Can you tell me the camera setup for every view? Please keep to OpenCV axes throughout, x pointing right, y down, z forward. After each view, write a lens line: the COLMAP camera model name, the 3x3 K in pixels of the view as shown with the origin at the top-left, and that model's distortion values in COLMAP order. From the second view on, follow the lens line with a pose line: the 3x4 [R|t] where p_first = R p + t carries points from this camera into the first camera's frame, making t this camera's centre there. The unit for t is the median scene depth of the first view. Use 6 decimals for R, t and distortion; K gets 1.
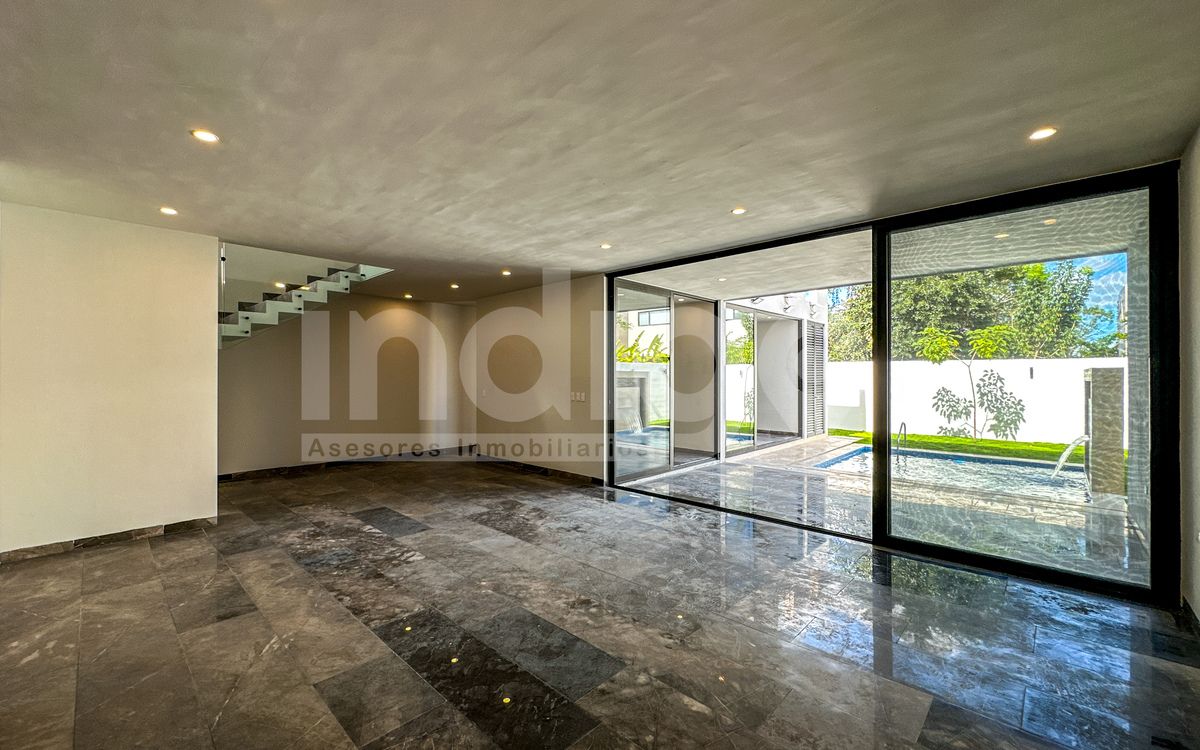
lens RADIAL K [[492.1, 0, 579.1], [0, 492.1, 375.4], [0, 0, 1]] dist [-0.000550, -0.000230]
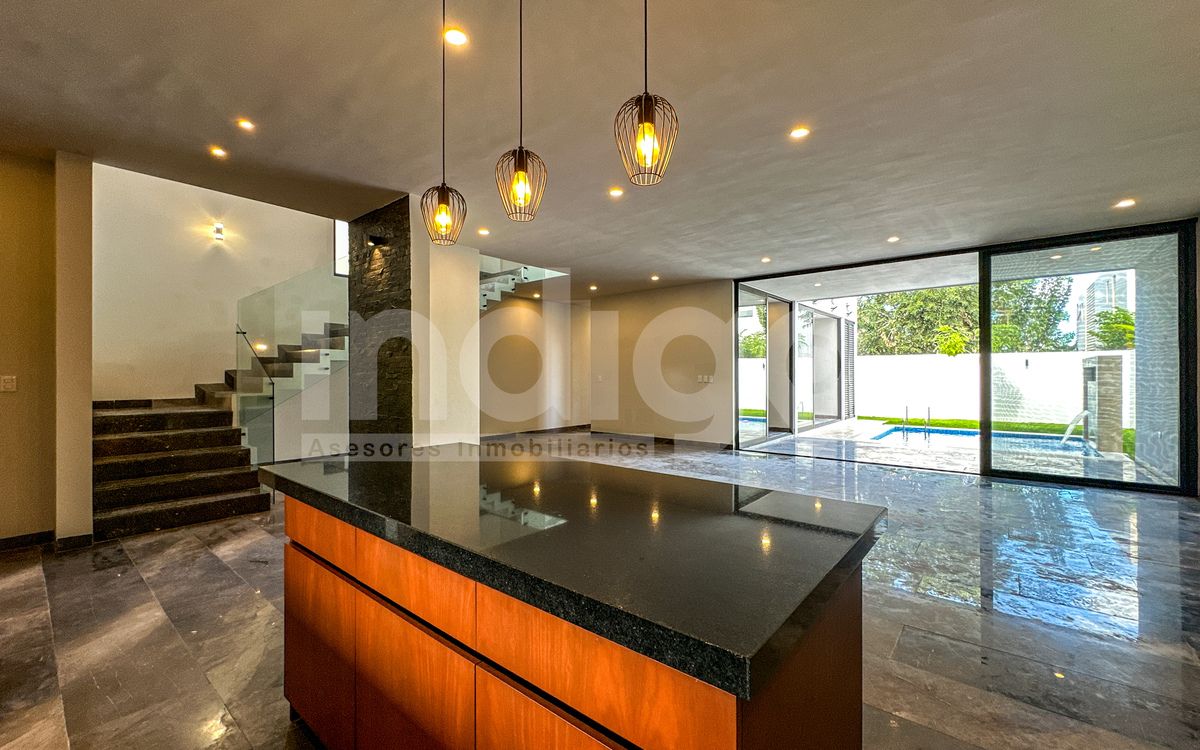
lens RADIAL K [[492.1, 0, 579.1], [0, 492.1, 375.4], [0, 0, 1]] dist [-0.000550, -0.000230]
pose [[0.998485, 0.001143, 0.055011, -0.390330], [-0.001392, 0.999989, 0.004494, 0.029705], [-0.055006, -0.004563, 0.998476, -0.212579]]
